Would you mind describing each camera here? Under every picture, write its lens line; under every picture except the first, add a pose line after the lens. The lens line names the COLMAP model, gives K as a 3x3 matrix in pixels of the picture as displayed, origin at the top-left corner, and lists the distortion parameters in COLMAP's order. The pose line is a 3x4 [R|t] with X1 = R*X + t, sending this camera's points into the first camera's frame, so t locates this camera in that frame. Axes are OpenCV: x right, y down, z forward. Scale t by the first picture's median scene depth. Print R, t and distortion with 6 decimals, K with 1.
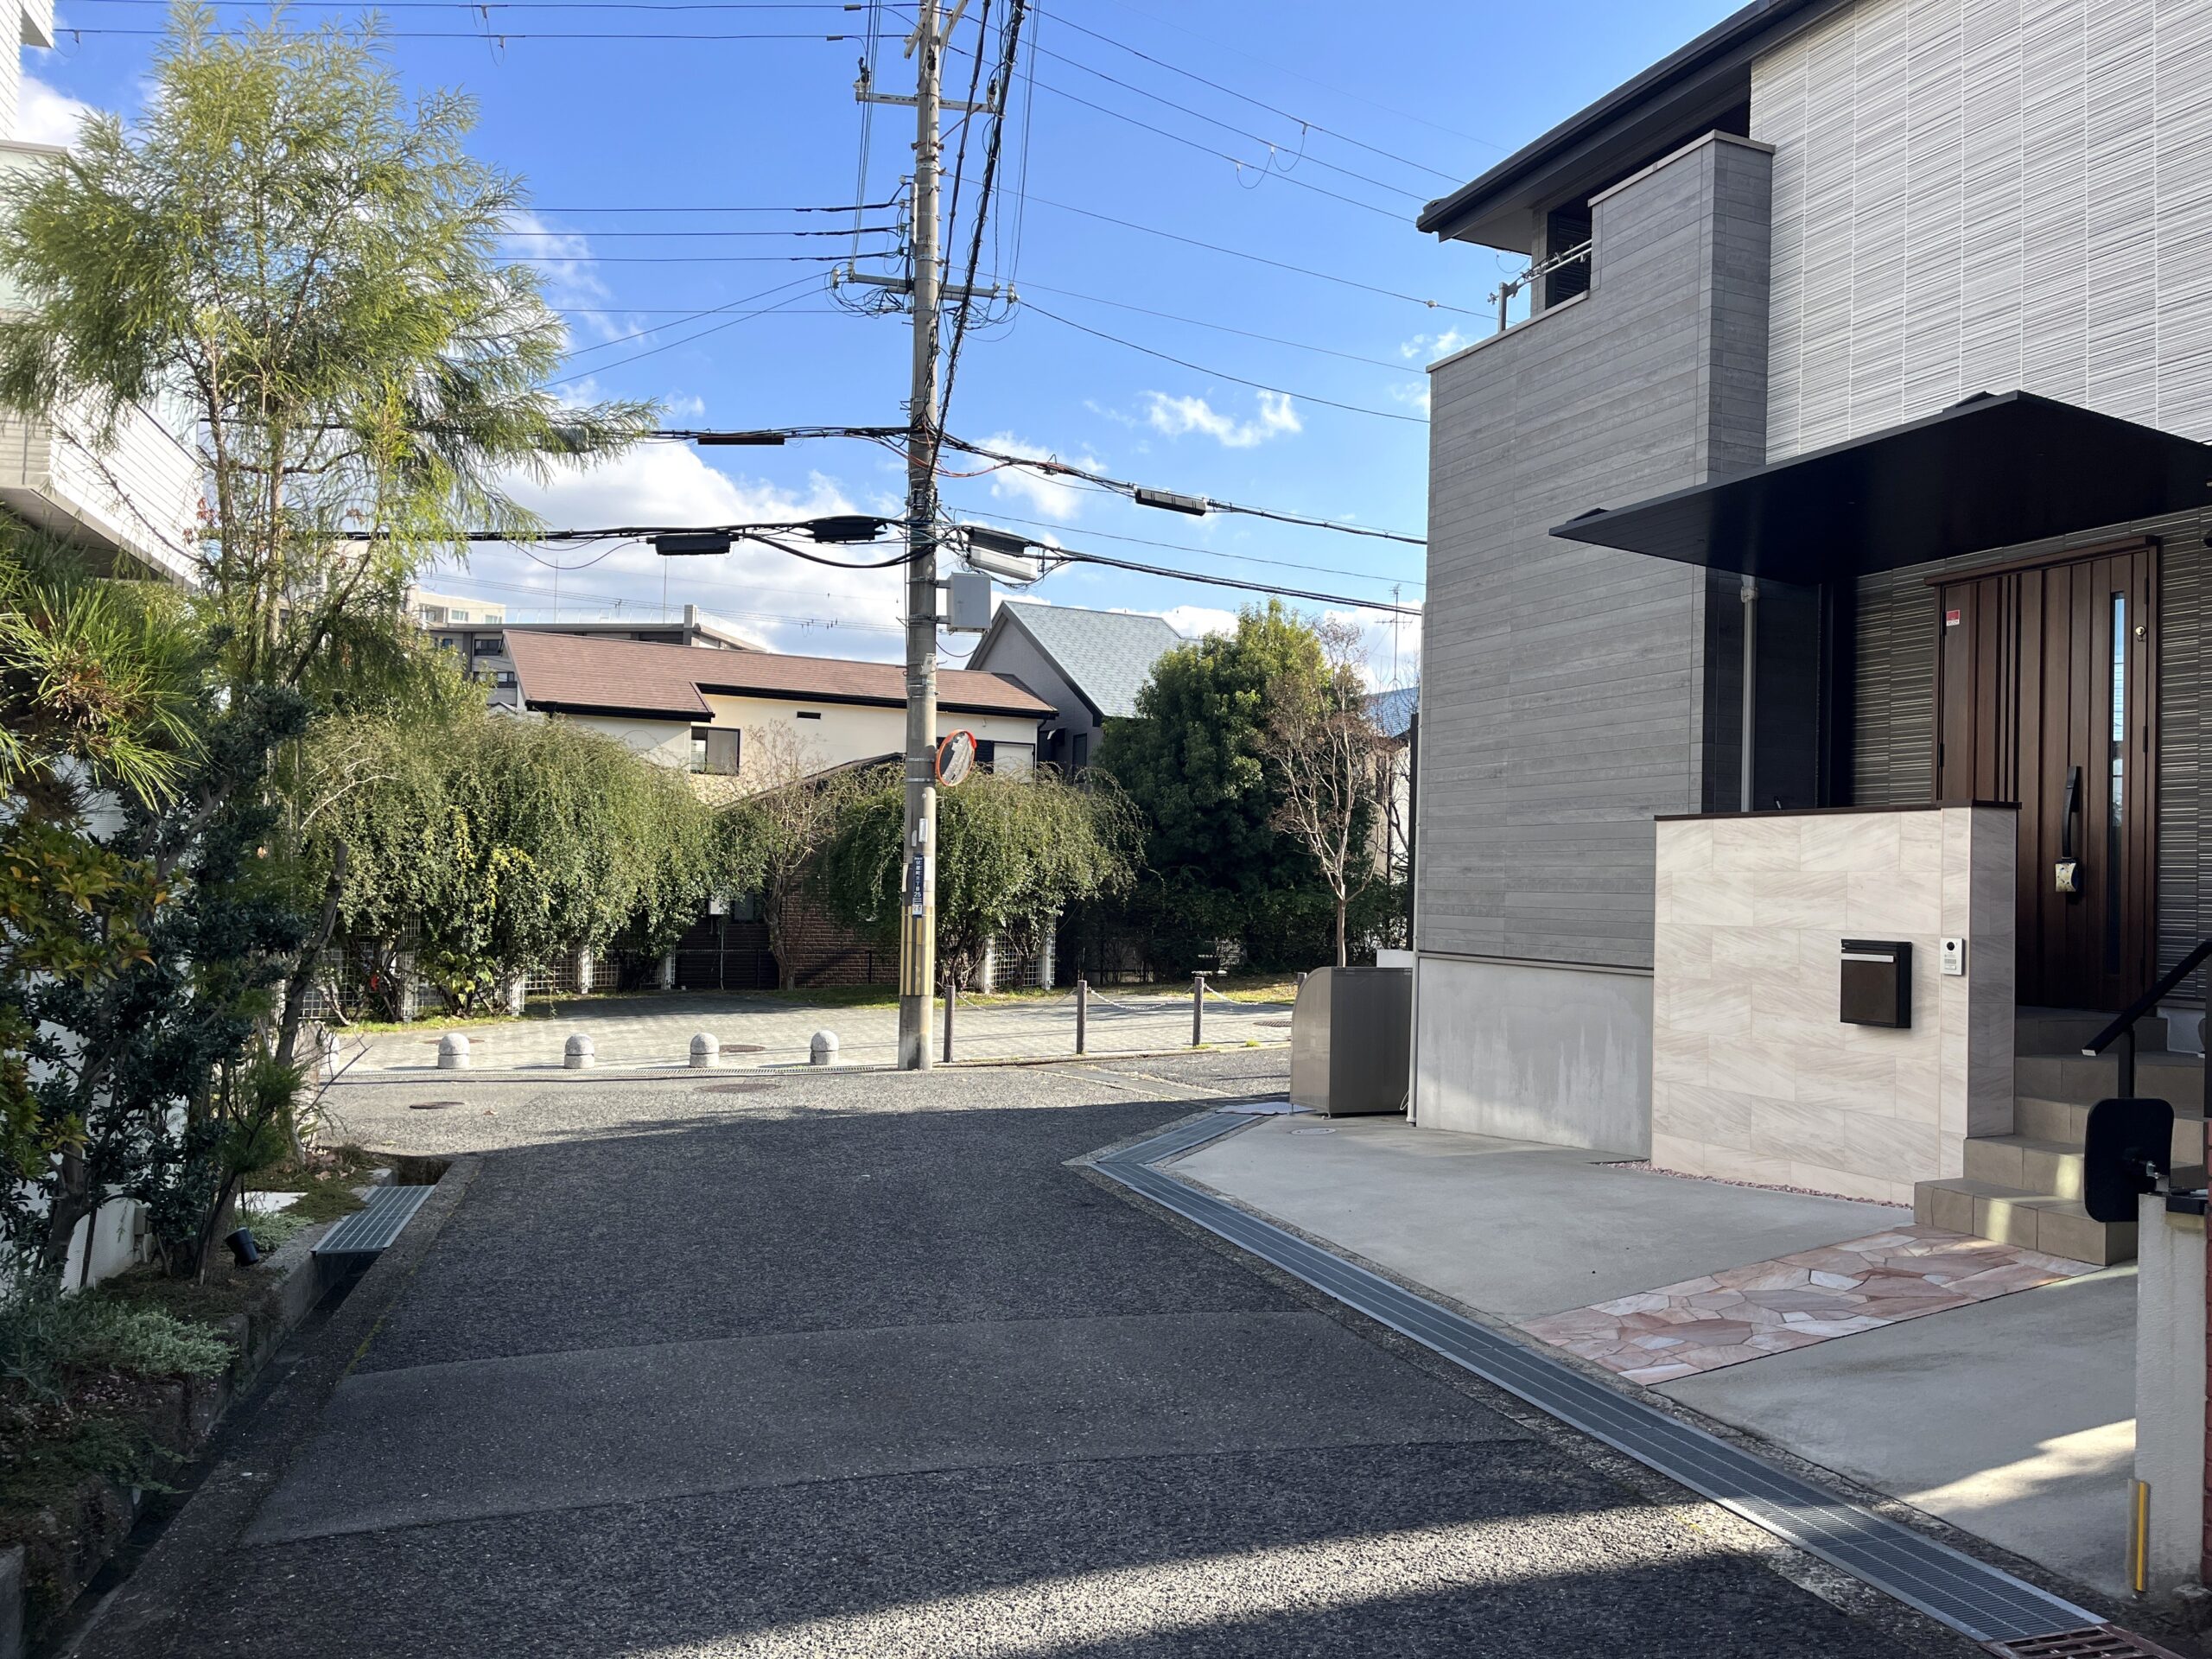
lens RADIAL K [[1679.7, 0, 1111.6], [0, 1679.7, 838.8], [0, 0, 1]] dist [0.071573, -0.095742]
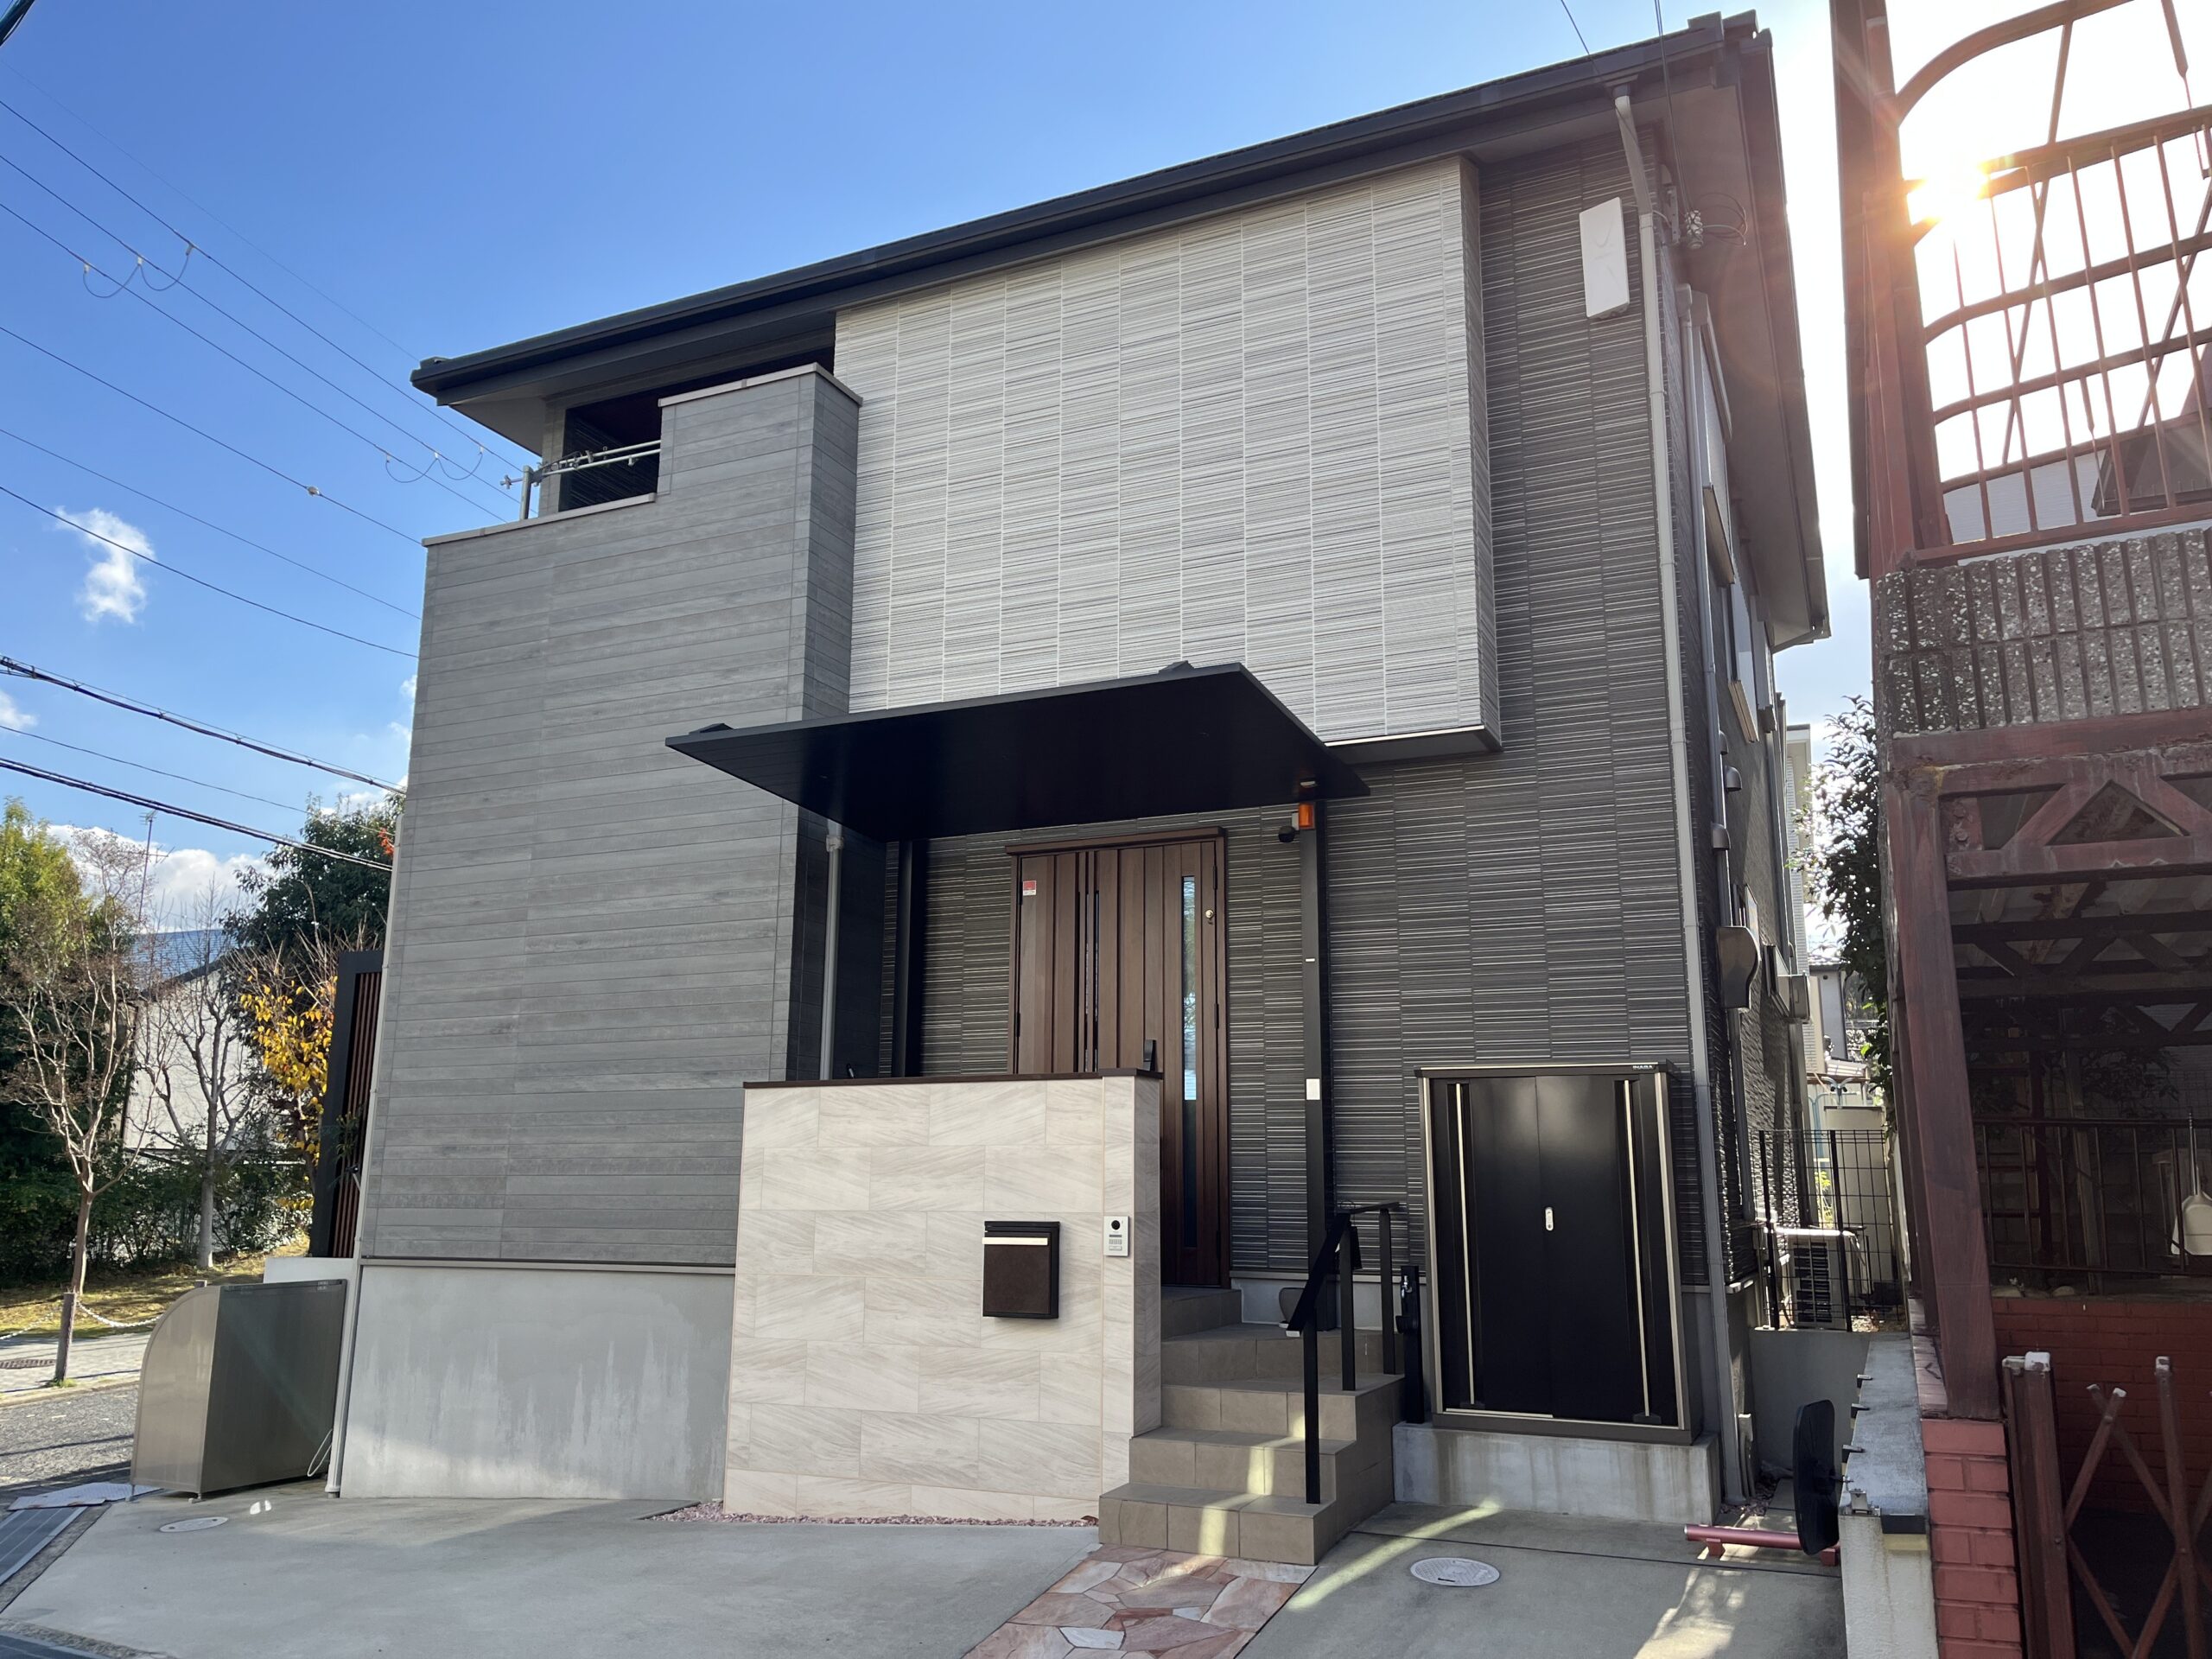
lens RADIAL K [[1679.7, 0, 1104.8], [0, 1679.7, 839.0], [0, 0, 1]] dist [0.071573, -0.095742]
pose [[0.750424, 0.114340, 0.650992, -0.114180], [-0.007048, 0.986252, -0.165100, 0.004757], [-0.660919, 0.119307, 0.740913, 0.218160]]
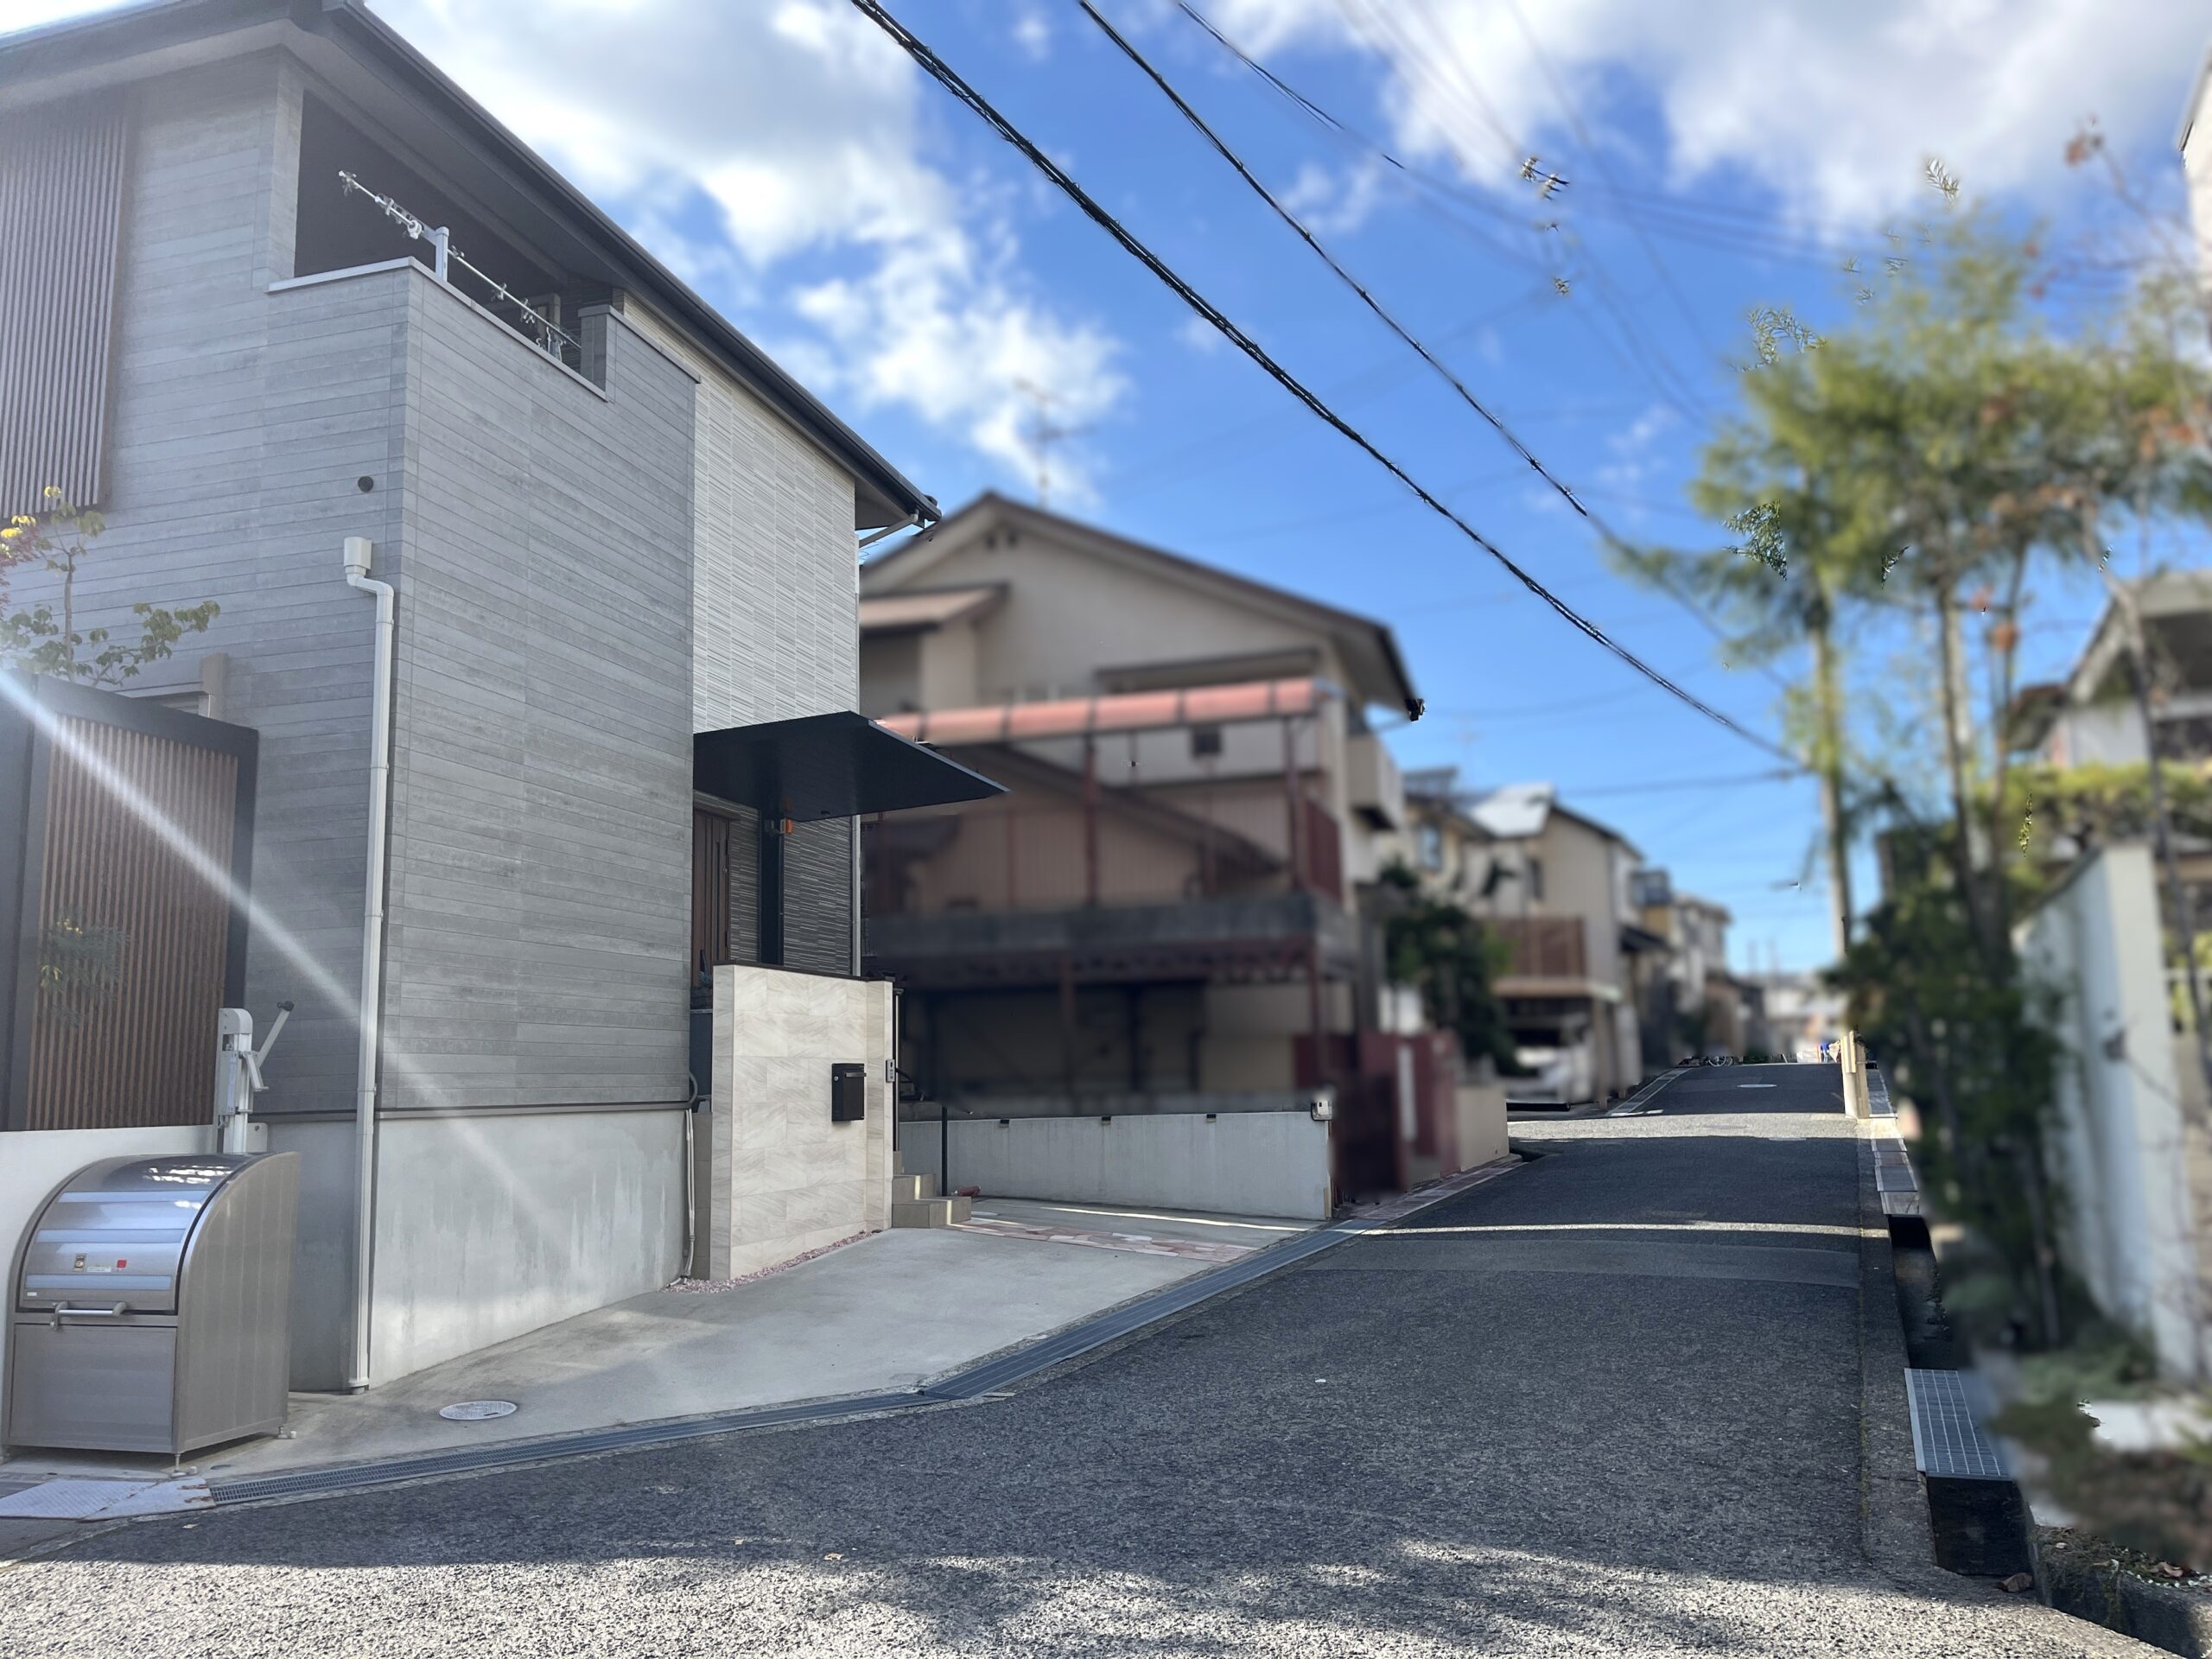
lens RADIAL K [[1679.7, 0, 1132.4], [0, 1679.7, 840.6], [0, 0, 1]] dist [0.071573, -0.095742]
pose [[-0.776723, 0.089681, 0.623424, -0.576099], [-0.011575, 0.987612, -0.156491, 0.078782], [-0.629735, -0.128766, -0.766063, 1.664207]]
